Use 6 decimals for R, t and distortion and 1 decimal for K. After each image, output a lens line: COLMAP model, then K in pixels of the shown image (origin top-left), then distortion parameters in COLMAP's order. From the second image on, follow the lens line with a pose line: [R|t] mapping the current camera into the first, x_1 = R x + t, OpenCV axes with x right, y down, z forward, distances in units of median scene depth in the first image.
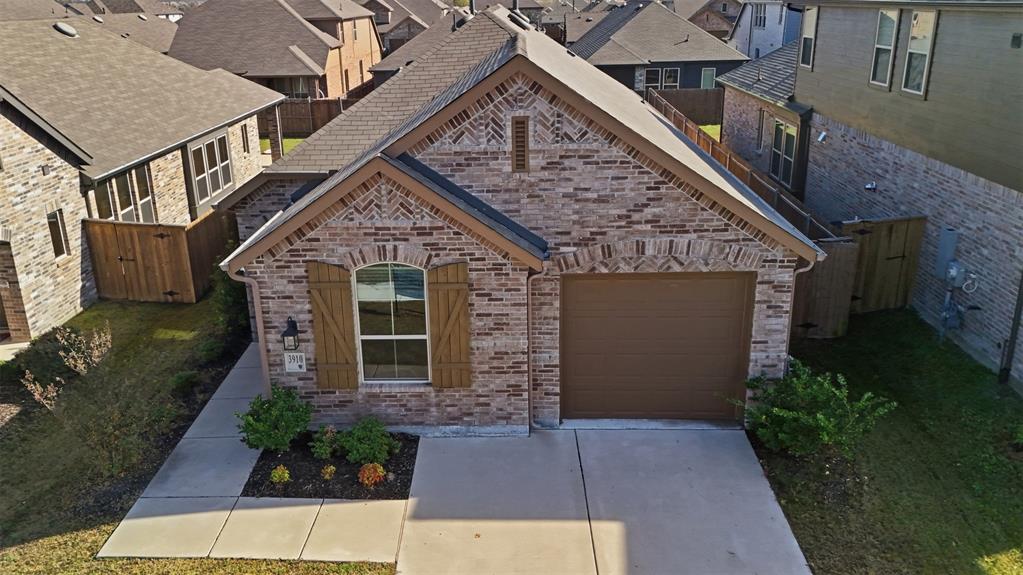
lens RADIAL K [[823.9, 0, 491.6], [0, 823.9, 290.1], [0, 0, 1]] dist [0.043077, -0.008391]
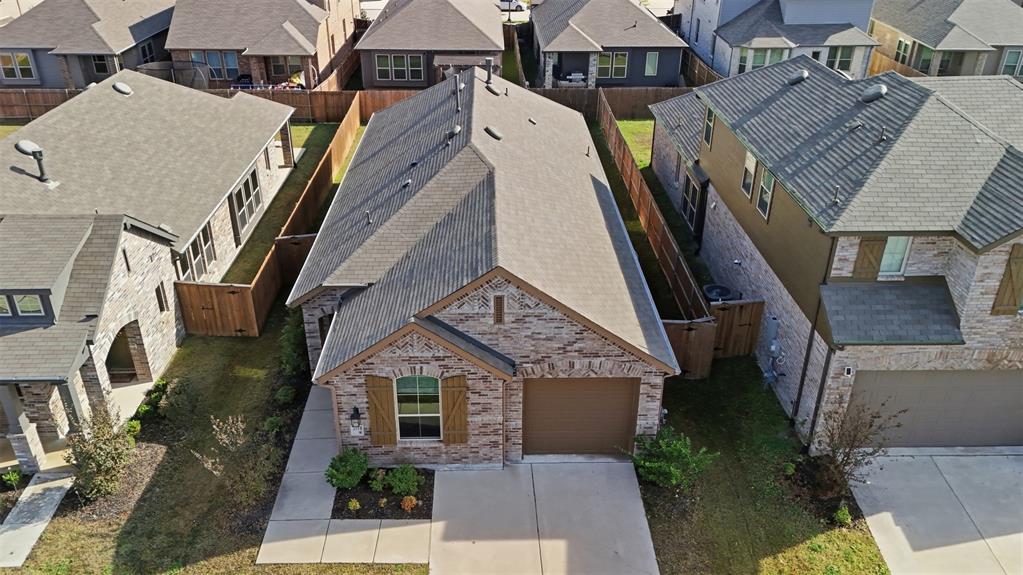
lens RADIAL K [[783.3, 0, 511.4], [0, 783.3, 285.9], [0, 0, 1]] dist [0.054136, -0.020096]
pose [[0.997724, -0.003816, 0.067316, -0.041030], [-0.006180, 0.989018, 0.147665, -0.415200], [-0.067140, -0.147745, 0.986744, -0.481525]]
